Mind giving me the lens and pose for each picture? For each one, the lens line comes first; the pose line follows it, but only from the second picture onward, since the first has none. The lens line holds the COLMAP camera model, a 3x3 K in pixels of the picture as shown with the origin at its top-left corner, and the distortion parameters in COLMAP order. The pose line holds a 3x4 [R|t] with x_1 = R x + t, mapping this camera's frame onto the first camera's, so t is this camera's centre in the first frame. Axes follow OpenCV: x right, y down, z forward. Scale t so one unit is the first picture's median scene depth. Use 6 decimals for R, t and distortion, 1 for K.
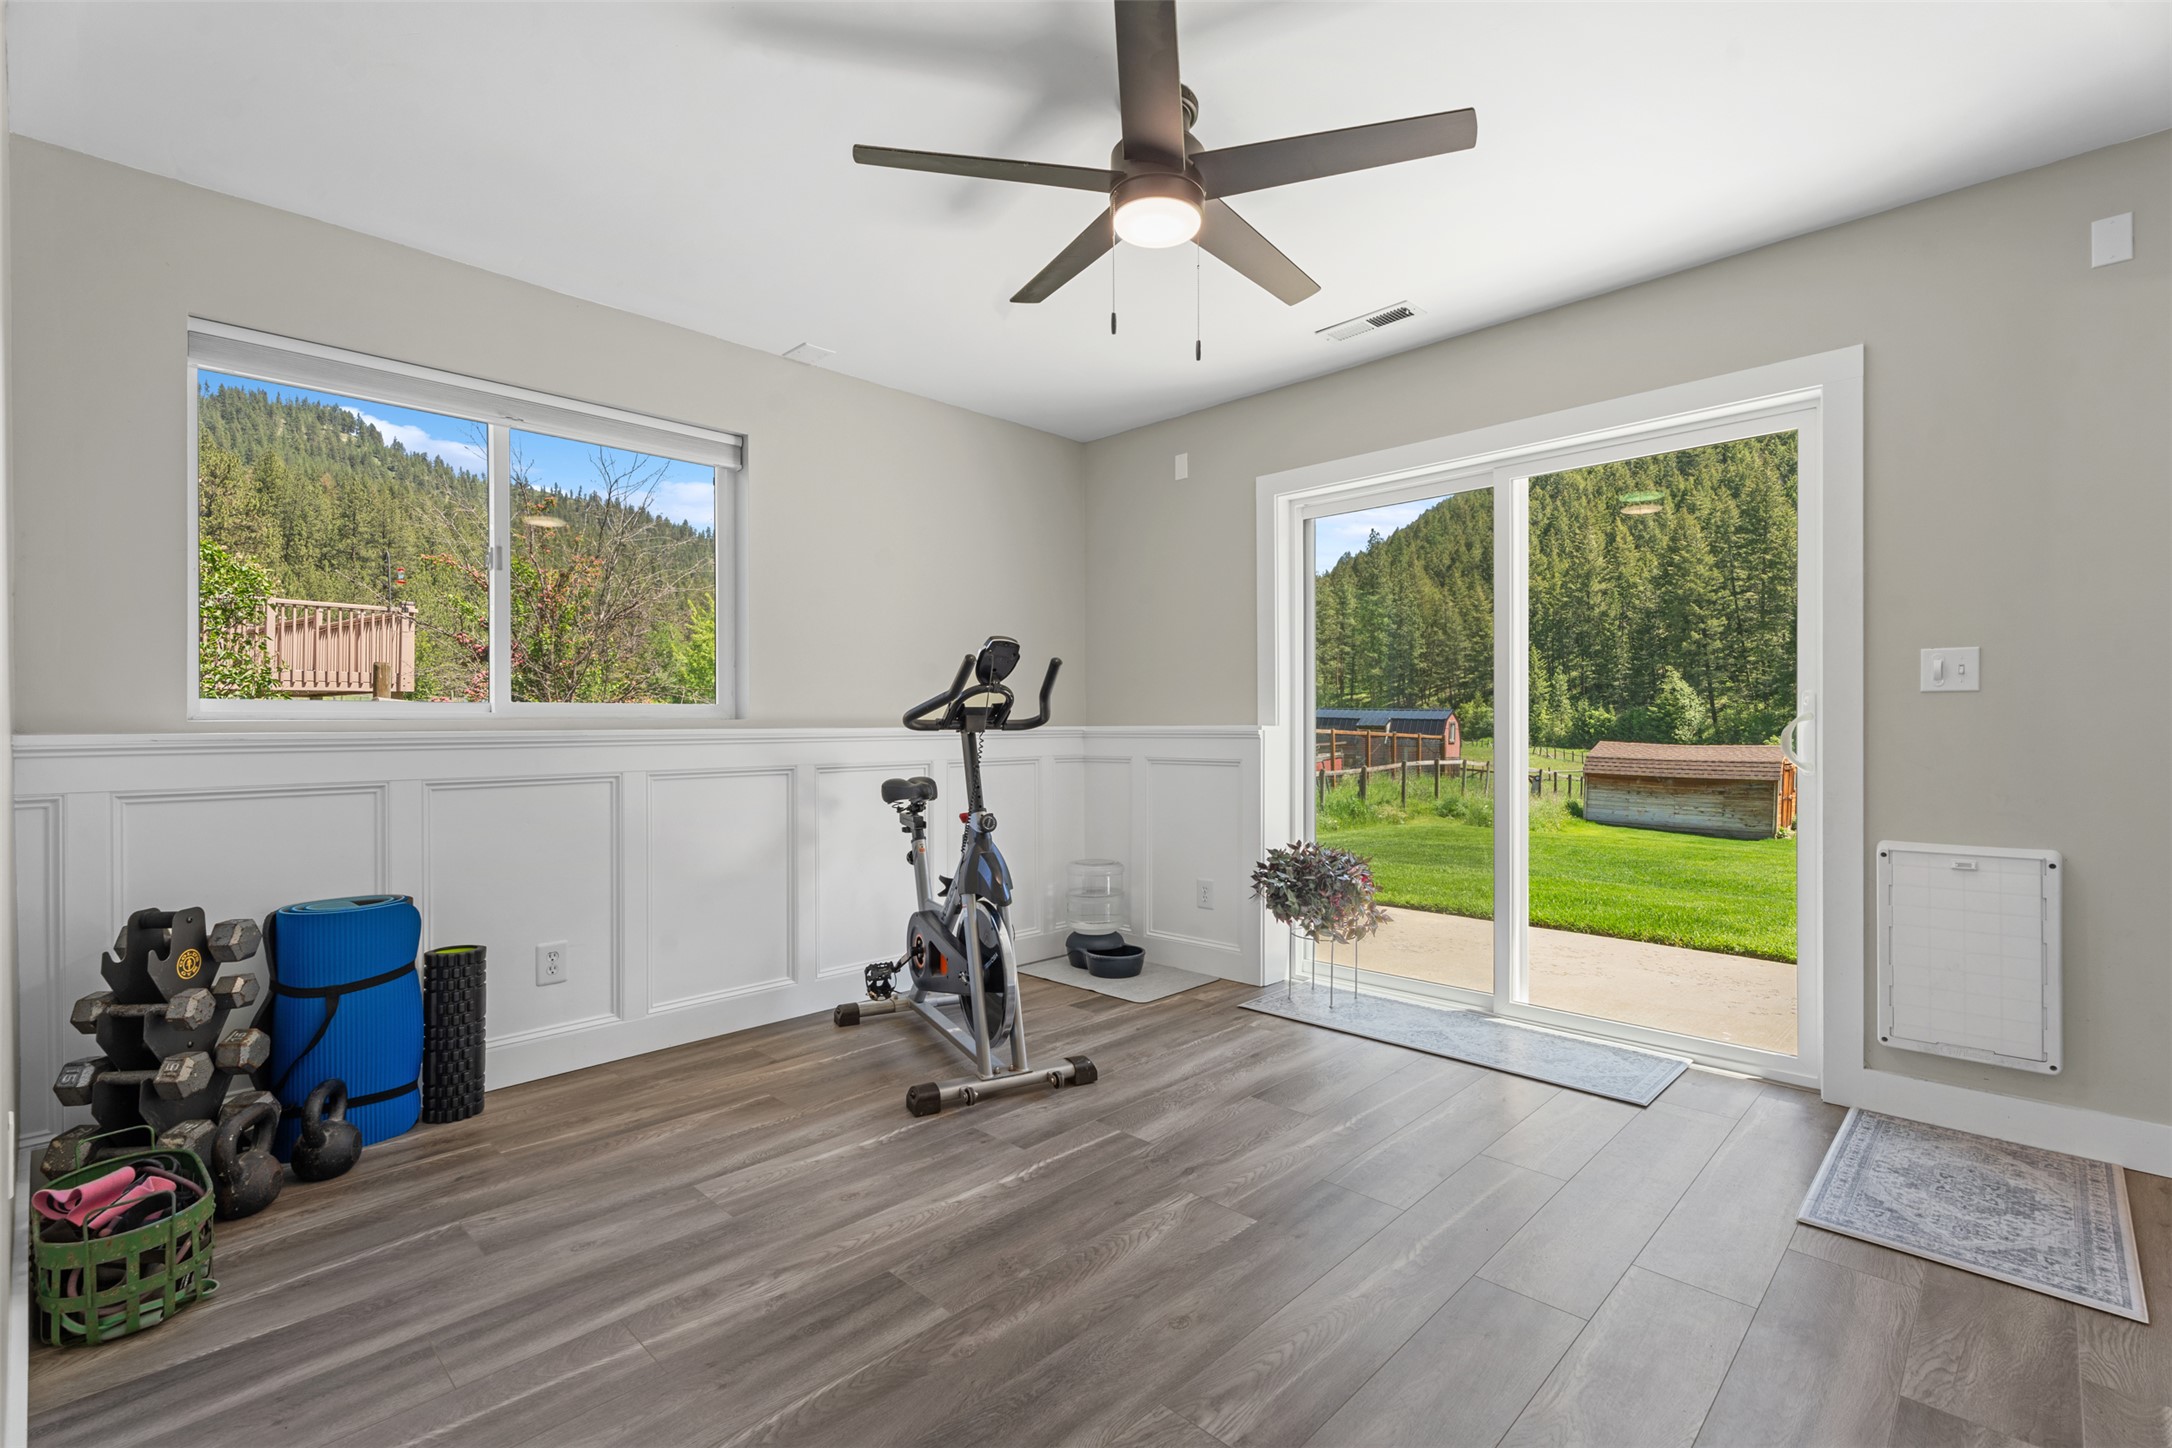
lens RADIAL K [[979.6, 0, 1092.3], [0, 979.6, 723.2], [0, 0, 1]] dist [-0.003524, -0.000277]
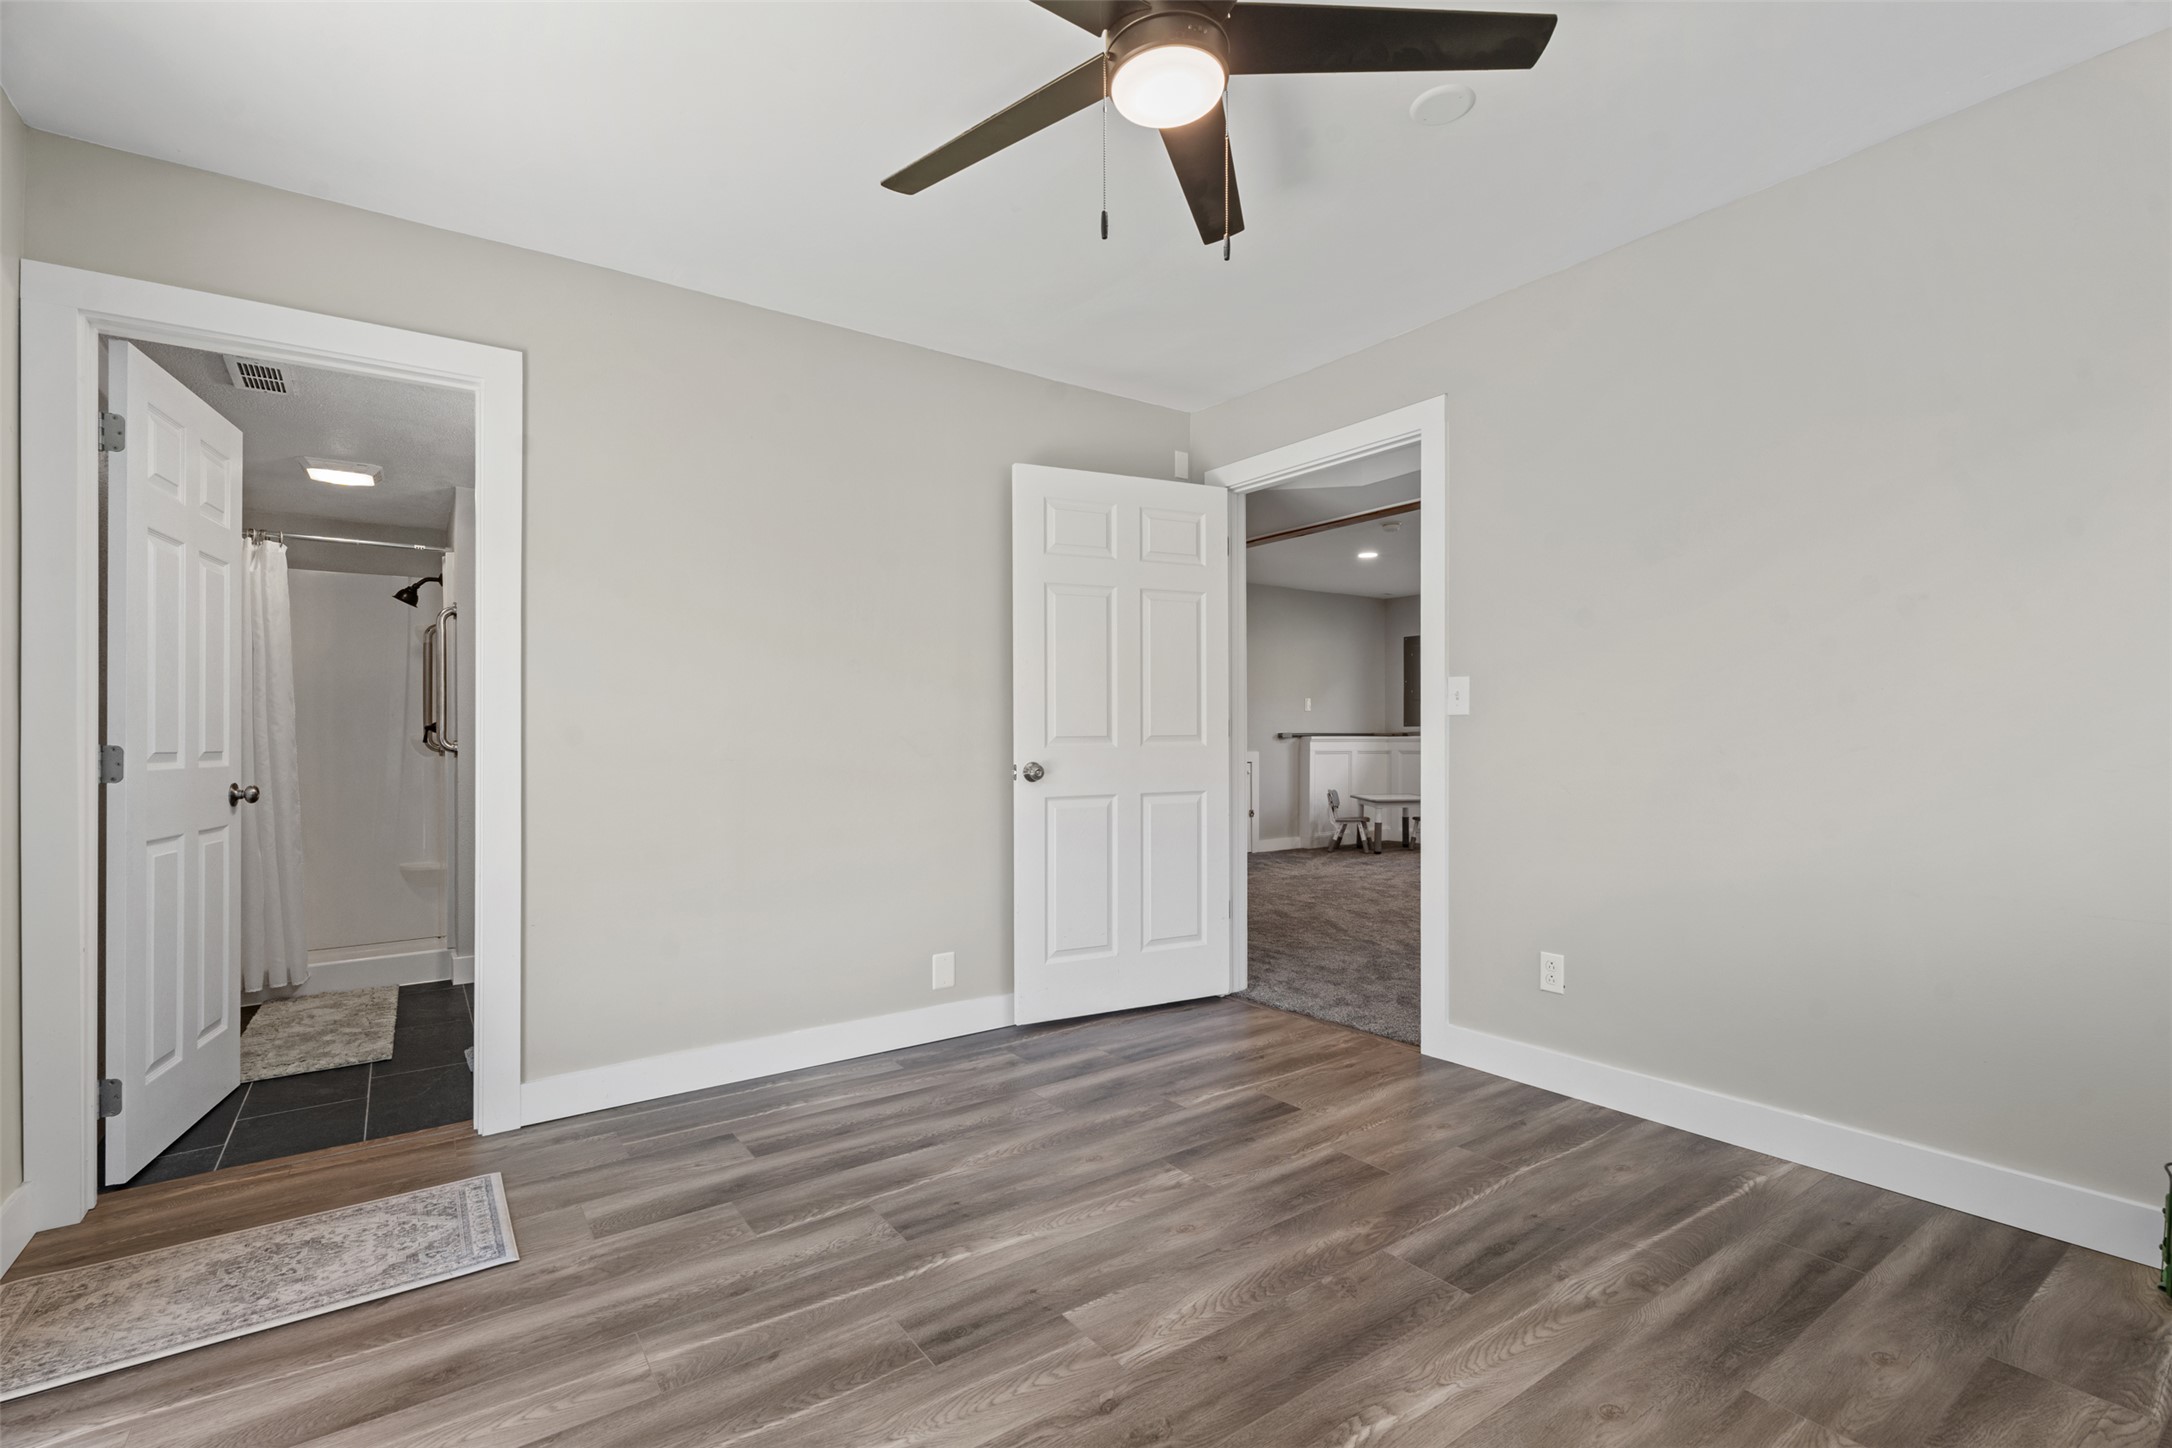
lens RADIAL K [[979.6, 0, 1082.7], [0, 979.6, 731.9], [0, 0, 1]] dist [-0.003524, -0.000277]
pose [[-0.981639, 0.016926, 0.189998, -0.024377], [0.015618, 0.999843, -0.008378, 0.002213], [-0.190110, -0.005257, -0.981749, 2.107624]]
